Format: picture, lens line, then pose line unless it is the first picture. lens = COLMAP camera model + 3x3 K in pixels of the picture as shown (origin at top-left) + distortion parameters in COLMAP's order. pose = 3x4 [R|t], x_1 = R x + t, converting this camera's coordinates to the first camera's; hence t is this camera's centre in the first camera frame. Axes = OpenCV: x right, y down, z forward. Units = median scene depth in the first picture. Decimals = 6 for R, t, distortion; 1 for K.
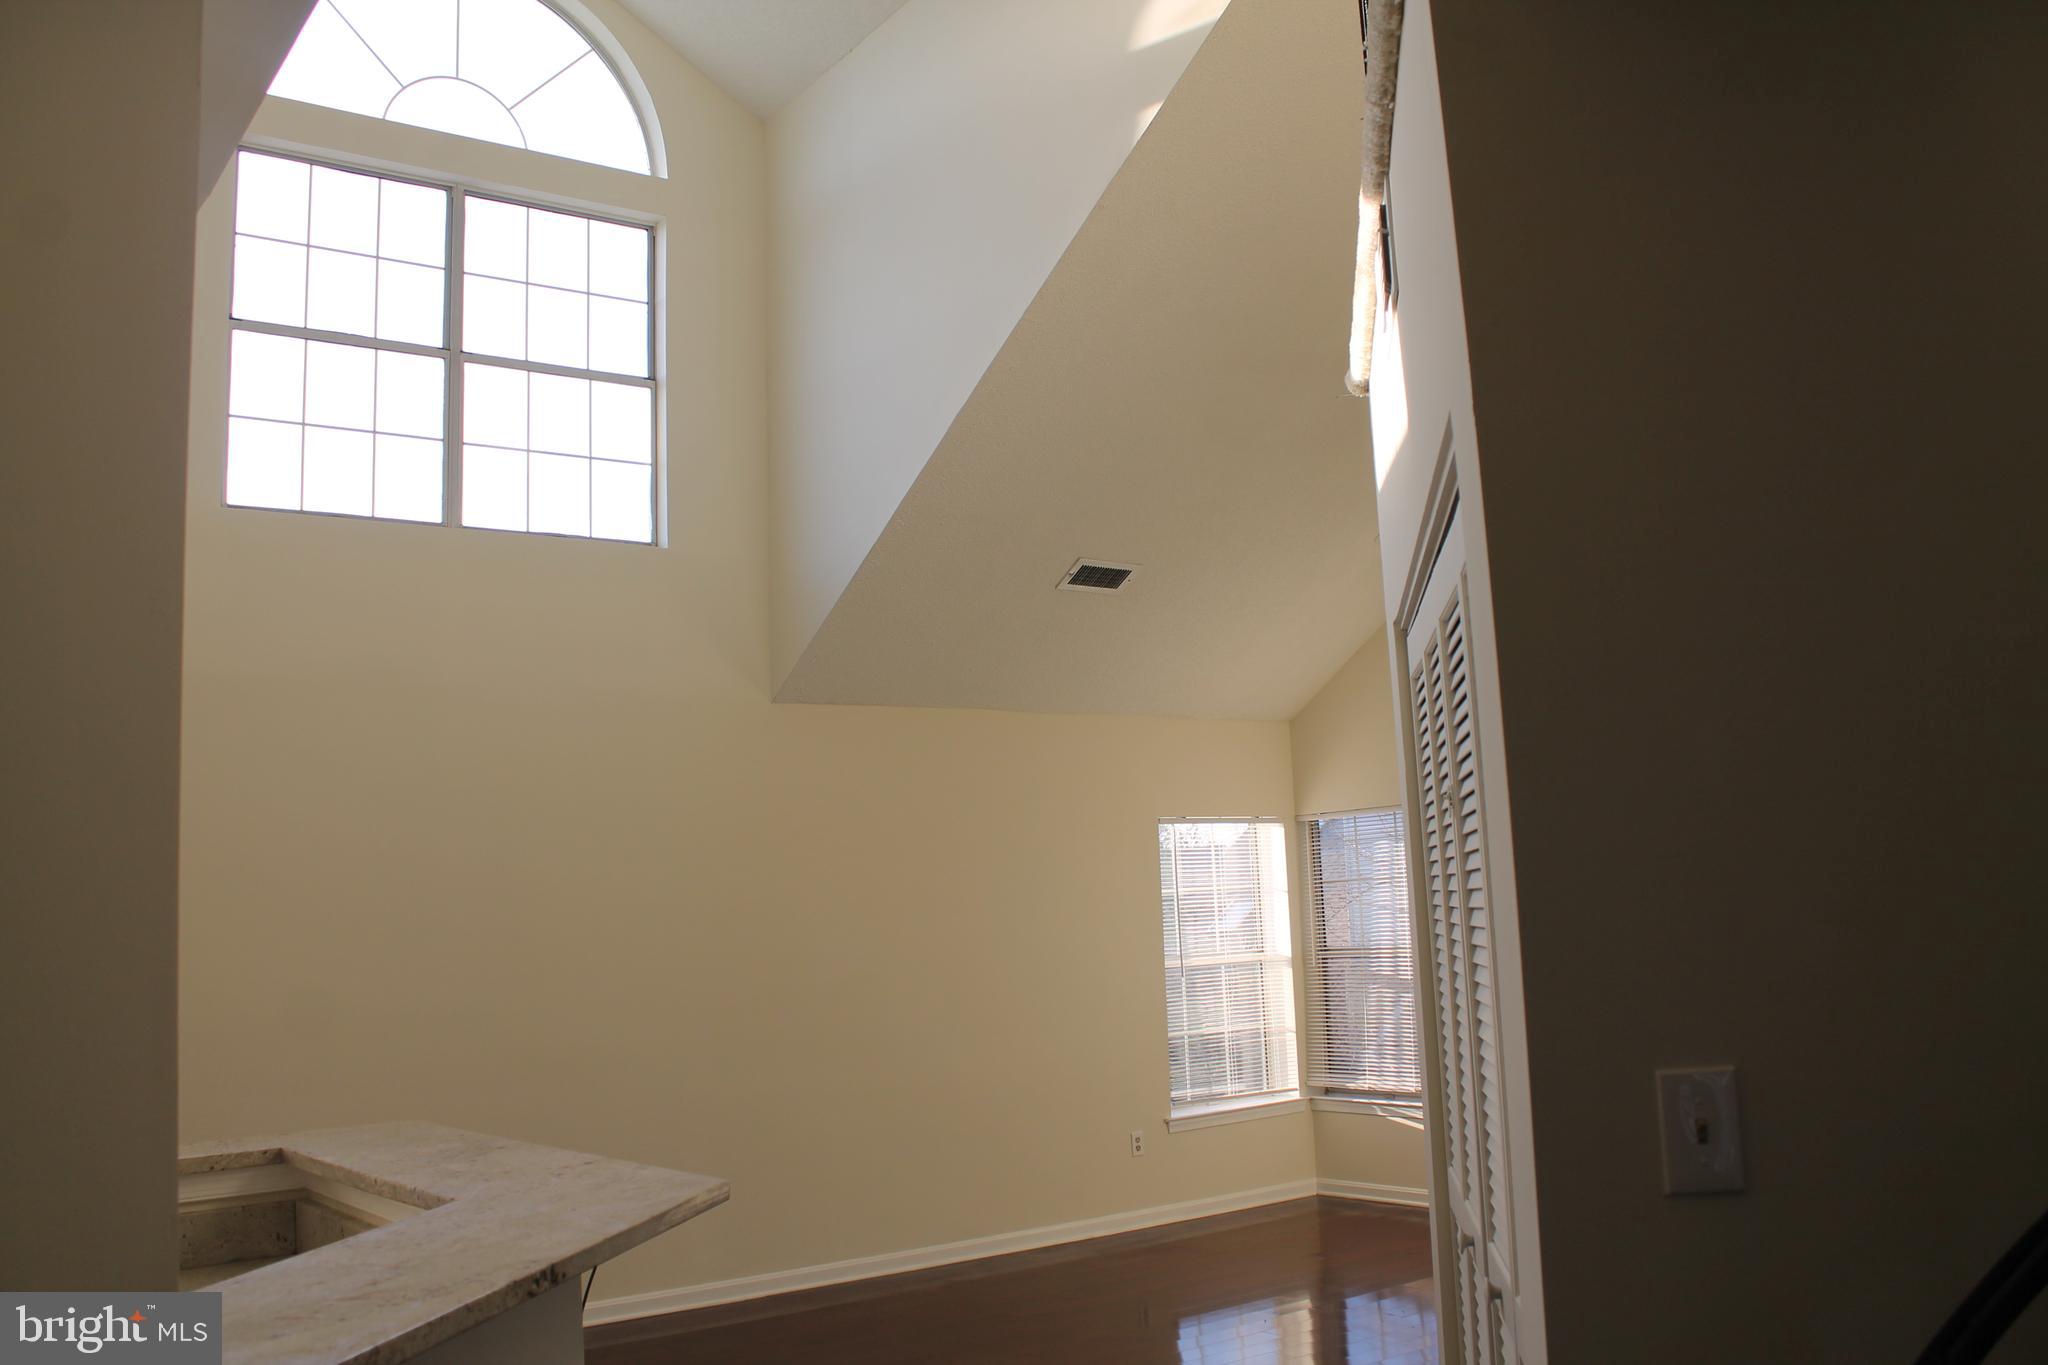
lens RADIAL K [[1707.8, 0, 1024.0], [0, 1707.8, 682.5], [0, 0, 1]] dist [-0.140045, -0.000061]
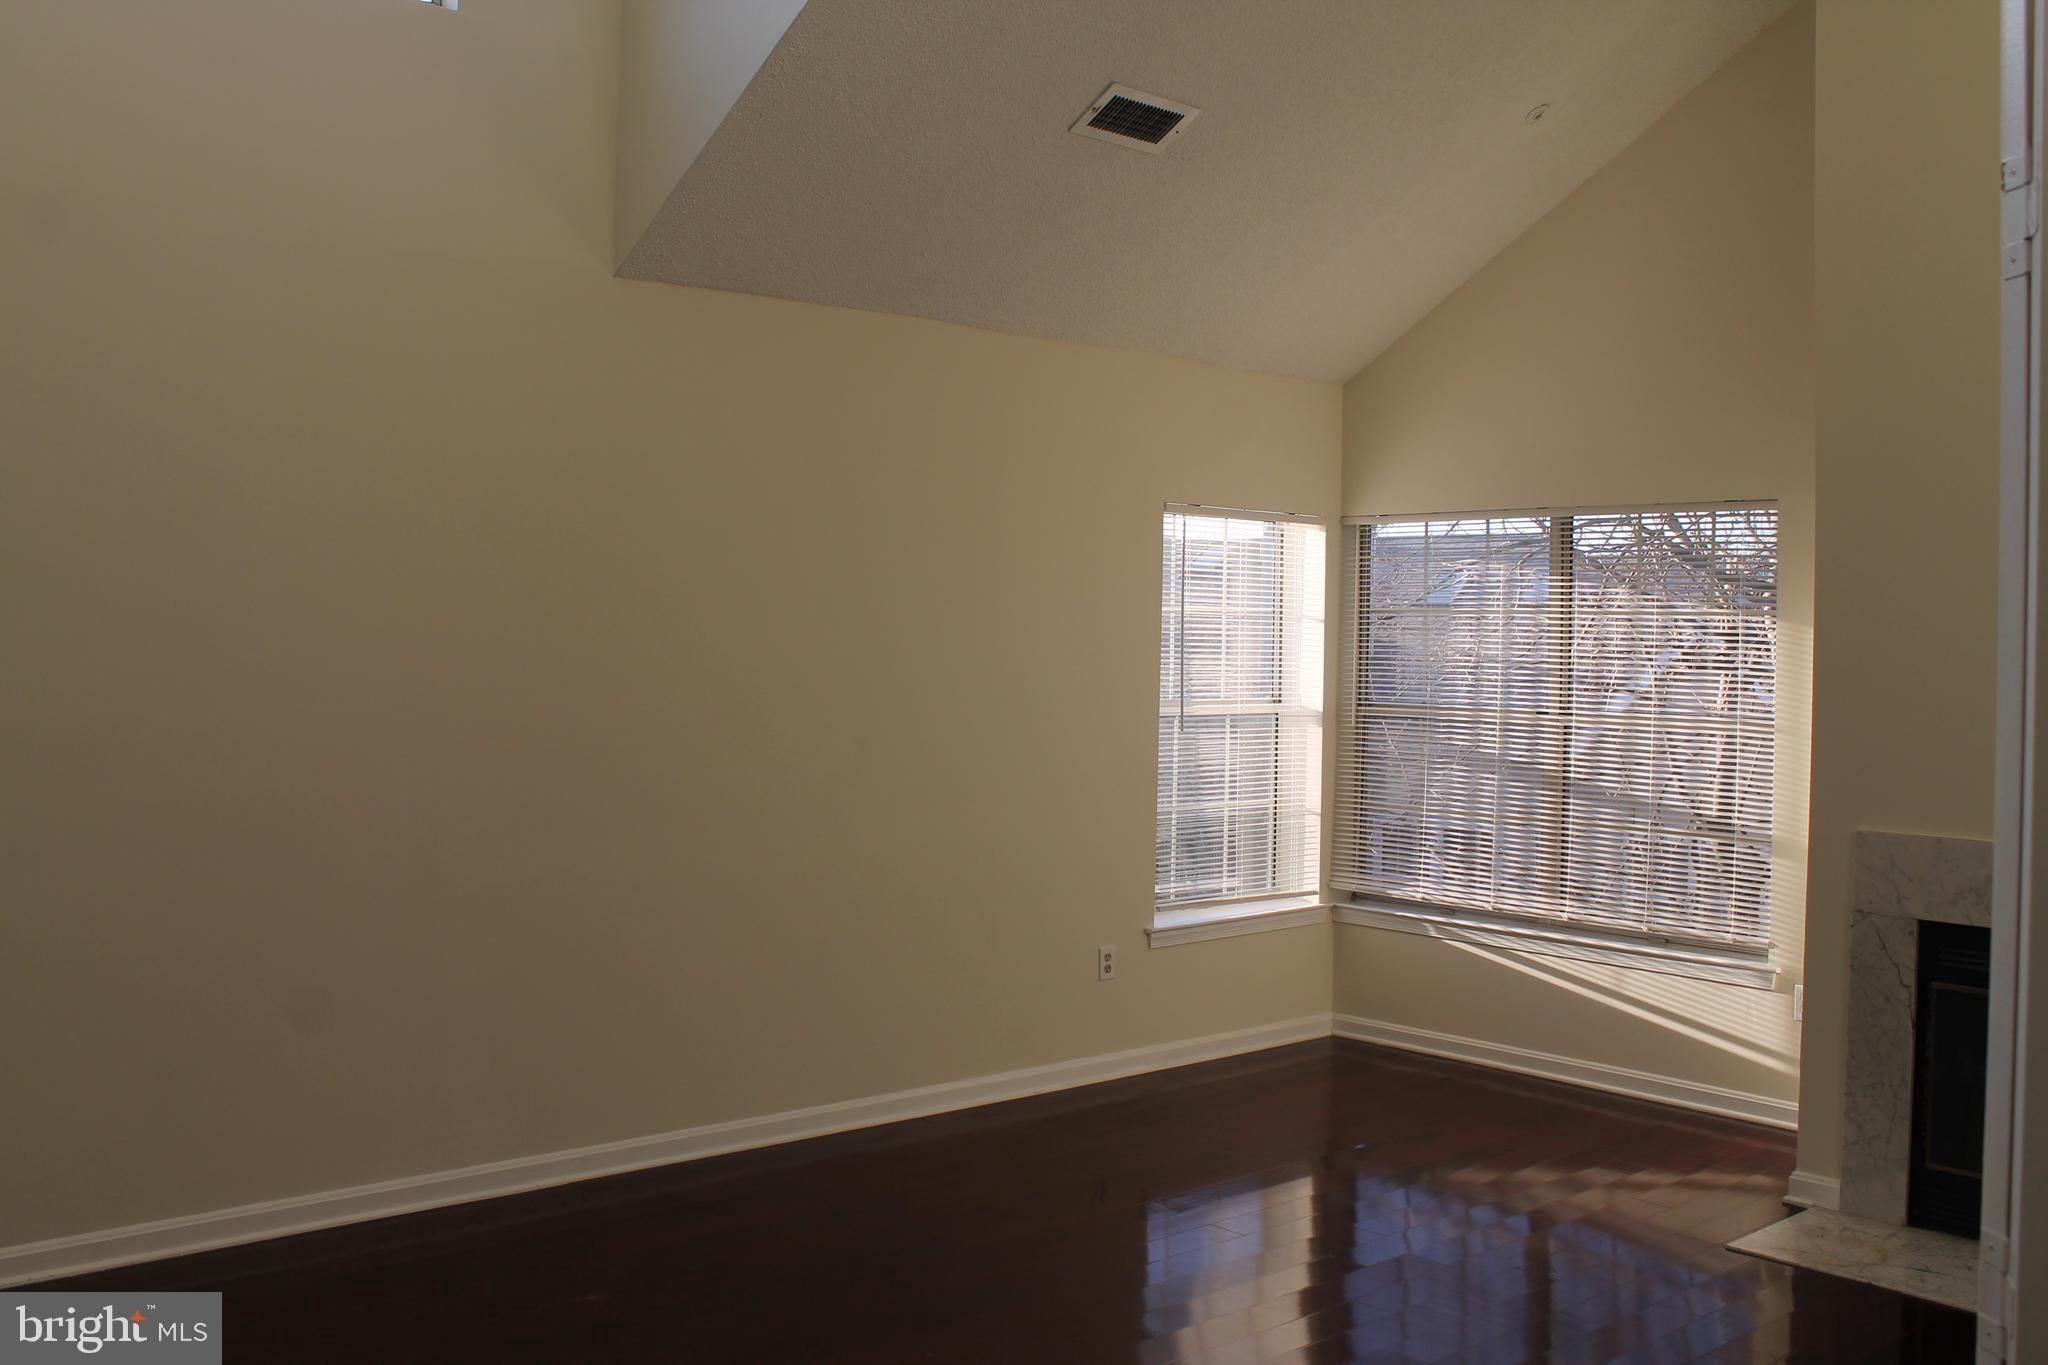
lens RADIAL K [[1875.8, 0, 1024.0], [0, 1875.8, 682.5], [0, 0, 1]] dist [-0.124274, 0.094239]
pose [[0.994356, 0.056520, 0.089782, -0.041275], [-0.070095, 0.985255, 0.156077, 0.035008], [-0.079636, -0.161489, 0.983656, 0.233618]]
